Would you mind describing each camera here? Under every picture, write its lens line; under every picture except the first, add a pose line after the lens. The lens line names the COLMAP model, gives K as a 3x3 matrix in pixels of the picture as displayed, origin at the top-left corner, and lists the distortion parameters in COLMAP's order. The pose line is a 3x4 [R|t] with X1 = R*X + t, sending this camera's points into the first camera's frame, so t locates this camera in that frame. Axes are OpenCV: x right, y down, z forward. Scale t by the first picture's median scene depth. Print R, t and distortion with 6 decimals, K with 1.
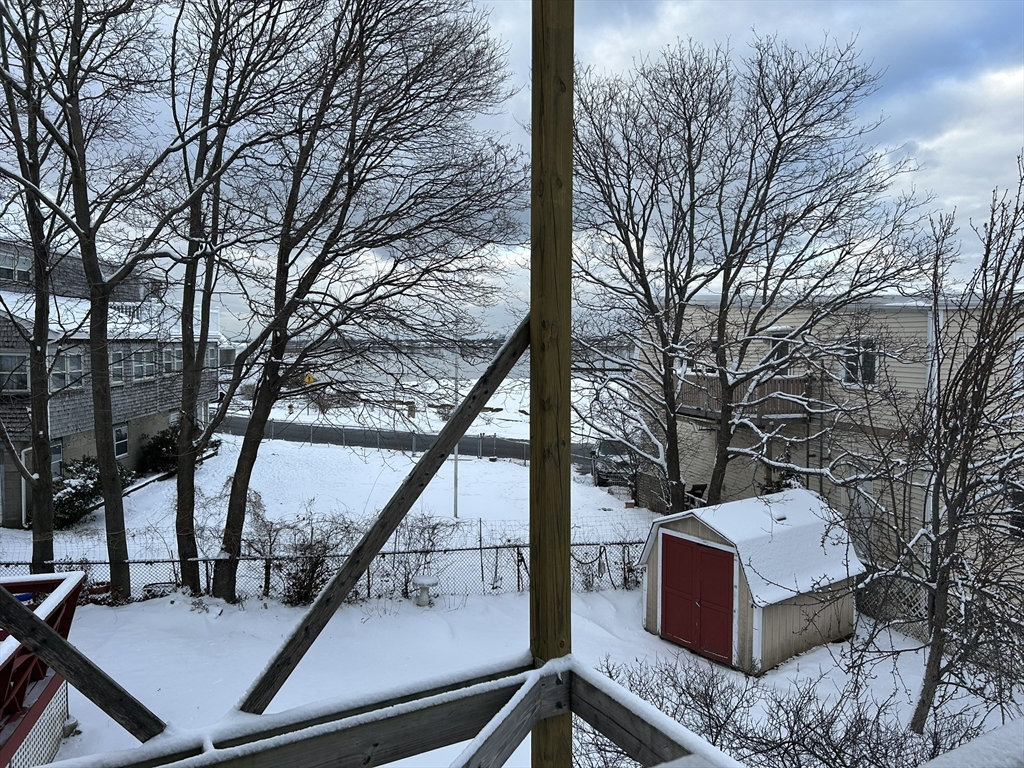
lens RADIAL K [[762.0, 0, 514.2], [0, 762.0, 380.5], [0, 0, 1]] dist [0.068649, -0.076544]
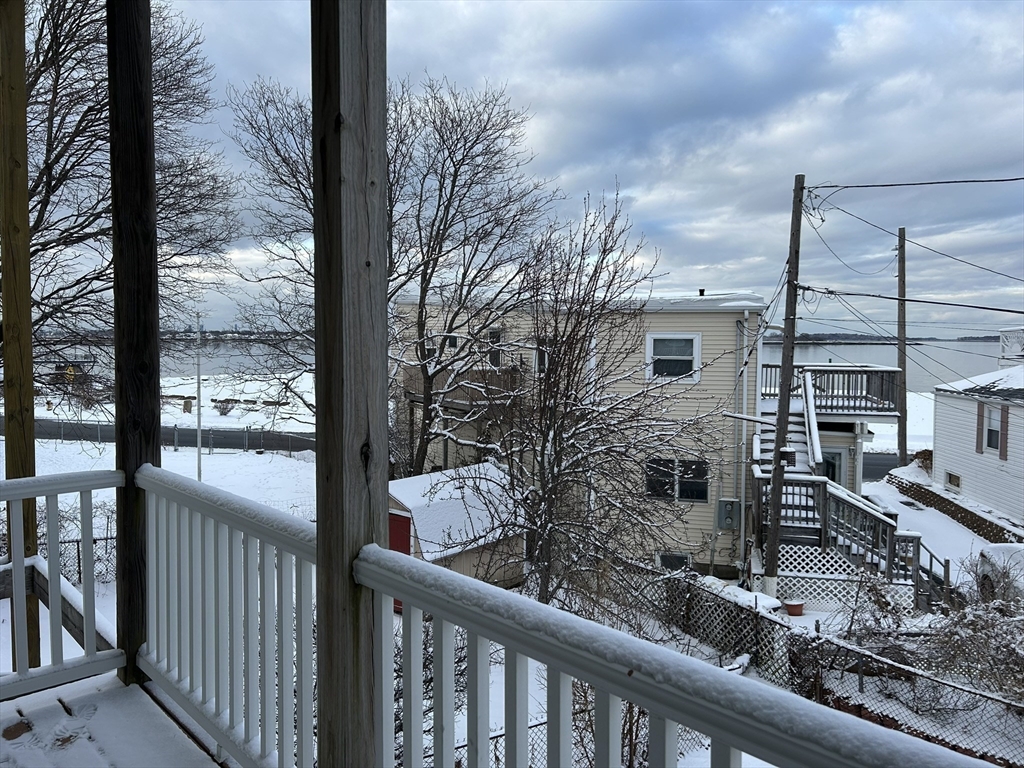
lens RADIAL K [[762.0, 0, 511.4], [0, 762.0, 379.5], [0, 0, 1]] dist [0.068649, -0.076544]
pose [[0.973744, -0.006007, 0.227568, 0.144982], [0.004453, 0.999963, 0.007338, 0.004389], [-0.227604, -0.006132, 0.973735, -0.146241]]
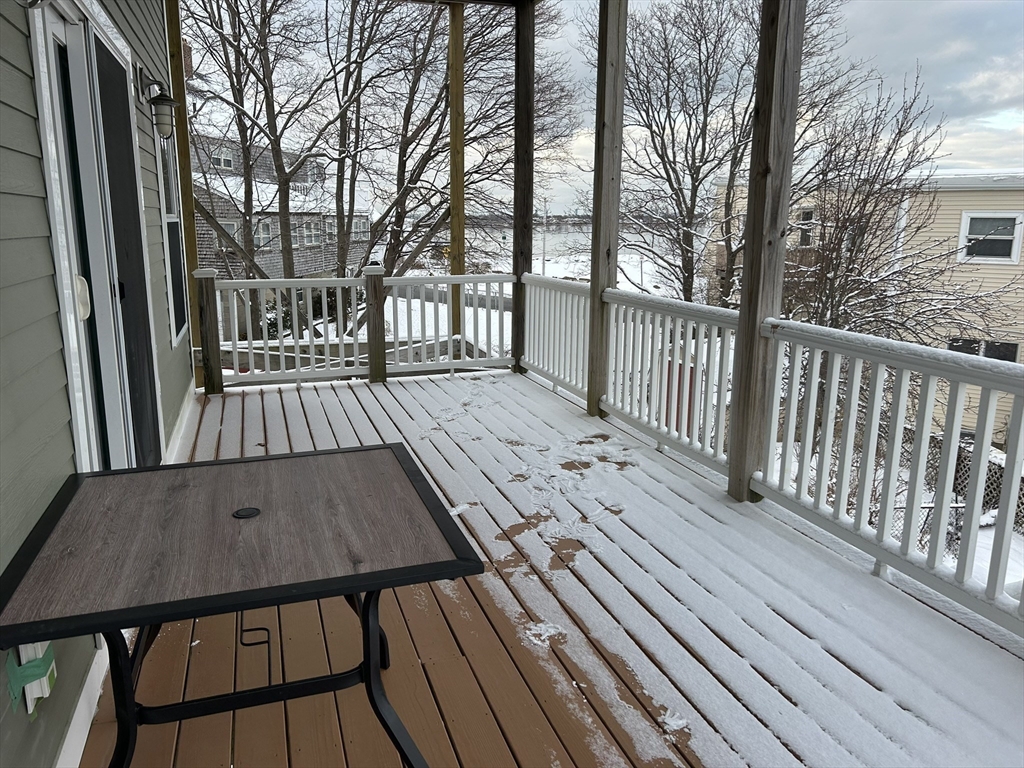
lens RADIAL K [[762.0, 0, 506.1], [0, 762.0, 374.5], [0, 0, 1]] dist [0.068649, -0.076544]
pose [[0.979294, 0.048039, -0.196663, 0.176426], [-0.017787, 0.988098, 0.152794, 0.020402], [0.201662, -0.146132, 0.968493, -0.371705]]
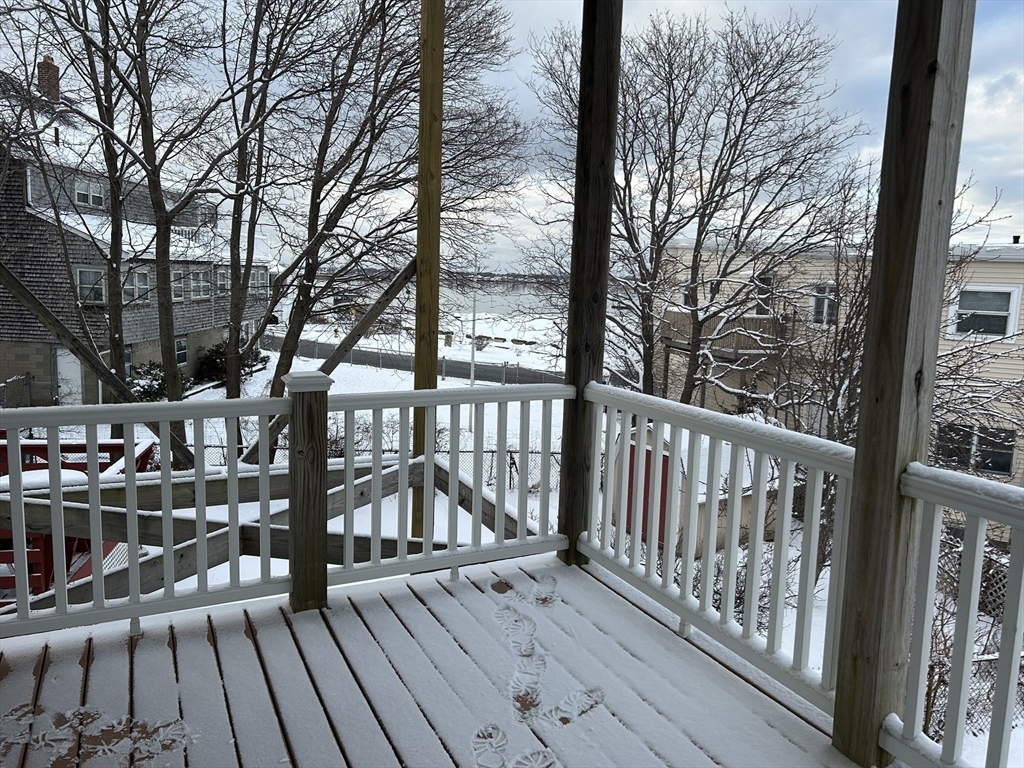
lens RADIAL K [[762.0, 0, 517.1], [0, 762.0, 380.5], [0, 0, 1]] dist [0.068649, -0.076544]
pose [[0.997270, 0.045218, -0.058384, 0.083184], [-0.040172, 0.995581, 0.084884, 0.008965], [0.061964, -0.082307, 0.994679, -0.161181]]
